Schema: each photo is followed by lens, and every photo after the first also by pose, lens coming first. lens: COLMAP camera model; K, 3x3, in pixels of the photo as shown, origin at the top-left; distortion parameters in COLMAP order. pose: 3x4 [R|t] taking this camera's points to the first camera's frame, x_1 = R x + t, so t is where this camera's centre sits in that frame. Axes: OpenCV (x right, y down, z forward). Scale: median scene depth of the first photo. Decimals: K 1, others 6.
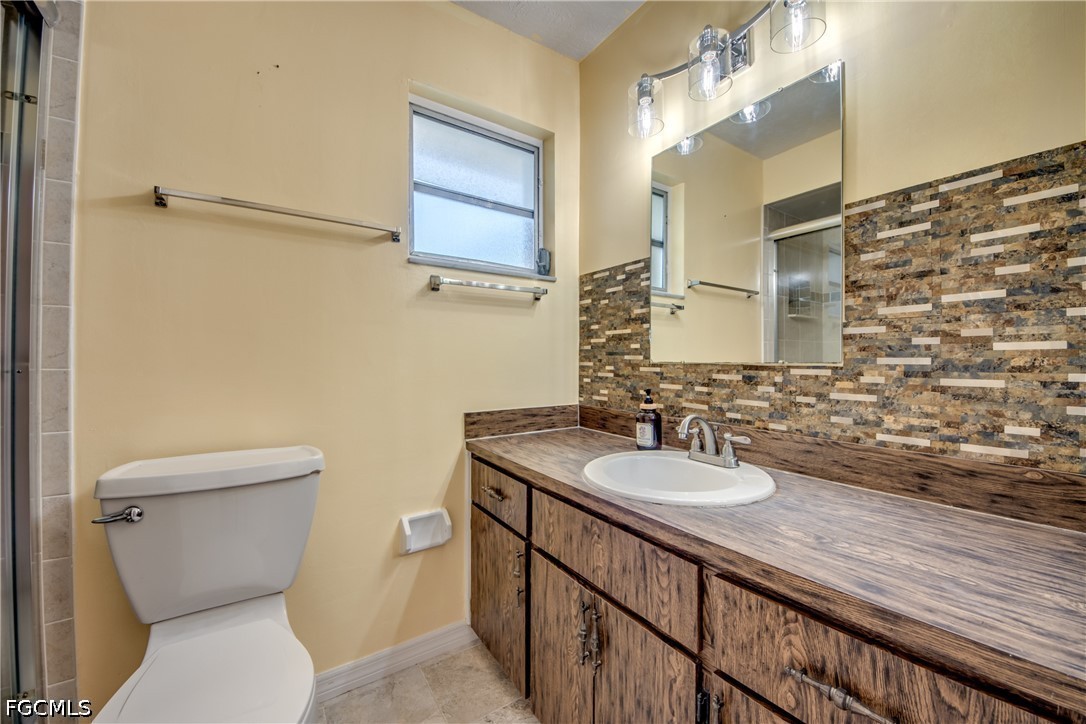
lens RADIAL K [[418.2, 0, 544.8], [0, 418.2, 358.0], [0, 0, 1]] dist [0.048753, -0.034891]
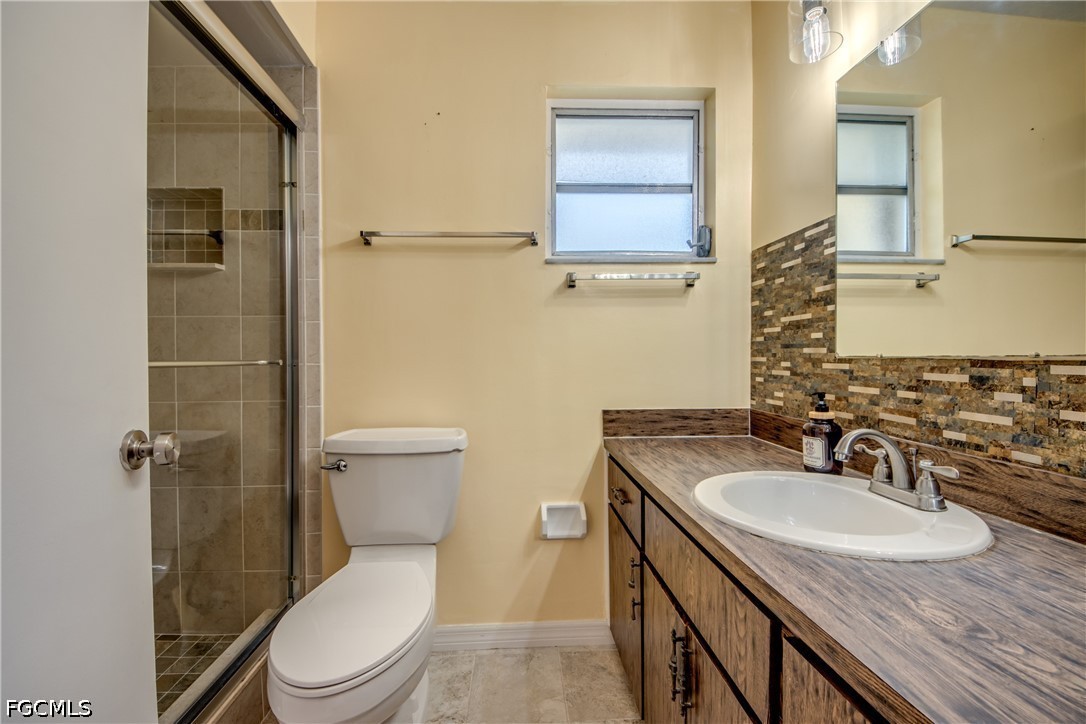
lens RADIAL K [[435.9, 0, 524.4], [0, 435.9, 359.7], [0, 0, 1]] dist [0.037548, -0.025413]
pose [[0.847805, -0.003423, -0.530297, 0.206296], [0.009651, 0.999913, 0.008975, 0.003456], [0.530220, -0.012727, 0.847764, 0.045688]]
